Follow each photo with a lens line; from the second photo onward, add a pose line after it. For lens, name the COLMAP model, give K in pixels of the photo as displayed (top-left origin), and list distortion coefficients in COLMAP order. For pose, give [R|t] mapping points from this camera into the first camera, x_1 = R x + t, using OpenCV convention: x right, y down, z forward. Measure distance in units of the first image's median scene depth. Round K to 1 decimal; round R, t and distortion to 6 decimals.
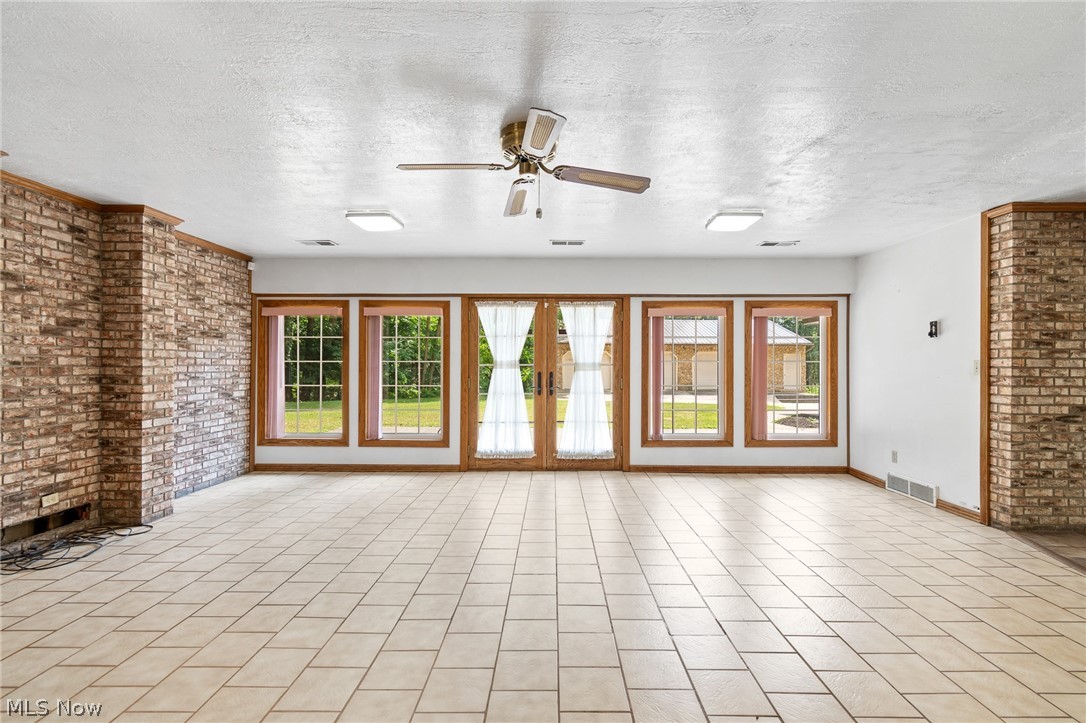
lens RADIAL K [[483.8, 0, 548.3], [0, 483.8, 364.0], [0, 0, 1]] dist [-0.000388, -0.000016]
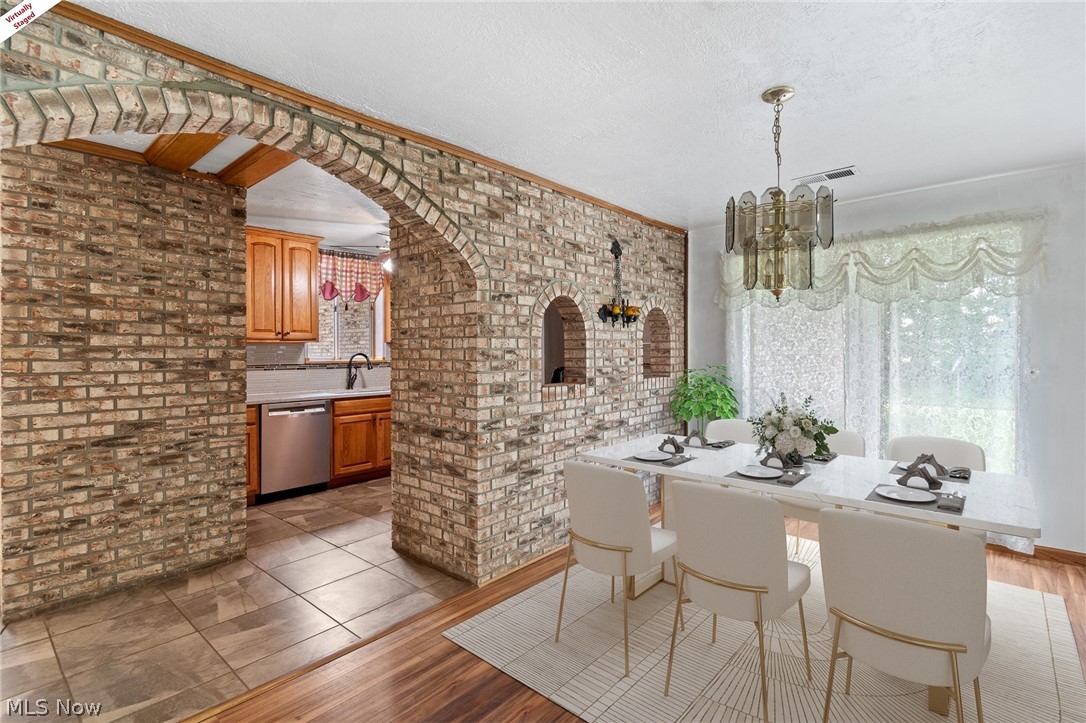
lens RADIAL K [[511.1, 0, 549.1], [0, 511.1, 353.1], [0, 0, 1]] dist [0.001330, -0.005108]
pose [[0.654105, -0.010116, 0.756336, 0.922792], [0.003667, 0.999941, 0.010203, -0.026478], [-0.756395, -0.003900, 0.654104, -0.004706]]
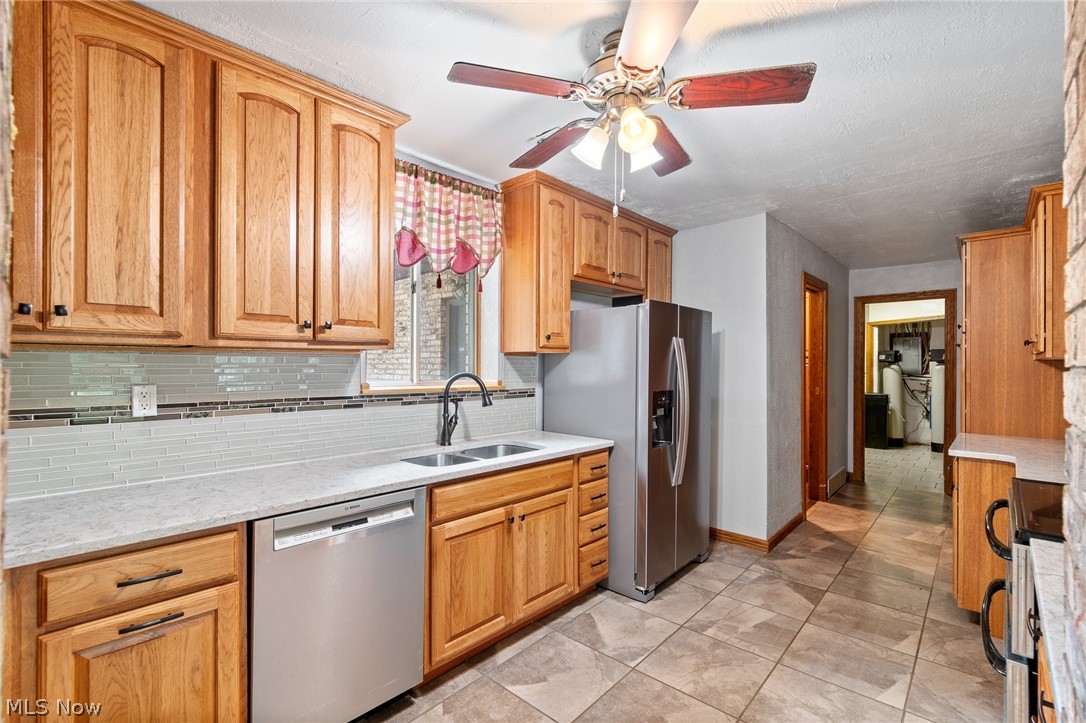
lens RADIAL K [[483.8, 0, 548.3], [0, 483.8, 364.0], [0, 0, 1]] dist [-0.000388, -0.000016]
pose [[0.672285, 0.001826, 0.740290, 1.259809], [-0.003120, 0.999995, 0.000366, -0.027405], [-0.740286, -0.002556, 0.672288, 0.855258]]
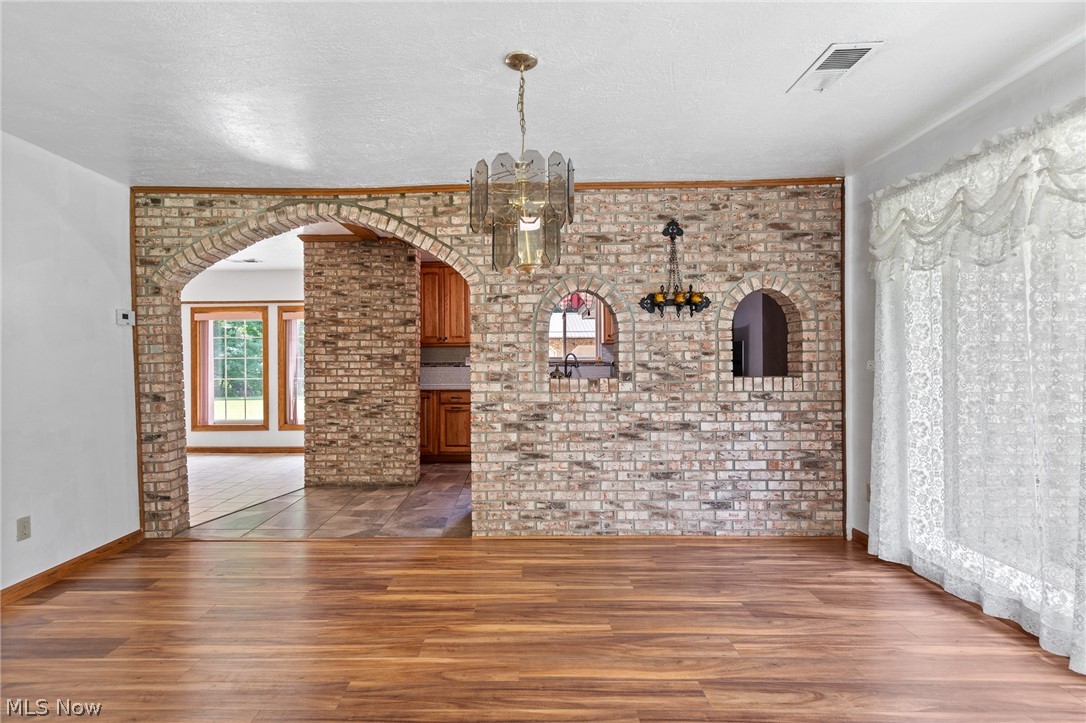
lens RADIAL K [[514.6, 0, 513.2], [0, 514.6, 359.5], [0, 0, 1]] dist [0.000533, -0.000001]
pose [[0.999803, -0.009624, -0.017349, 1.543784], [0.009636, 0.999953, 0.000620, 0.006053], [0.017342, -0.000787, 0.999849, -0.375294]]
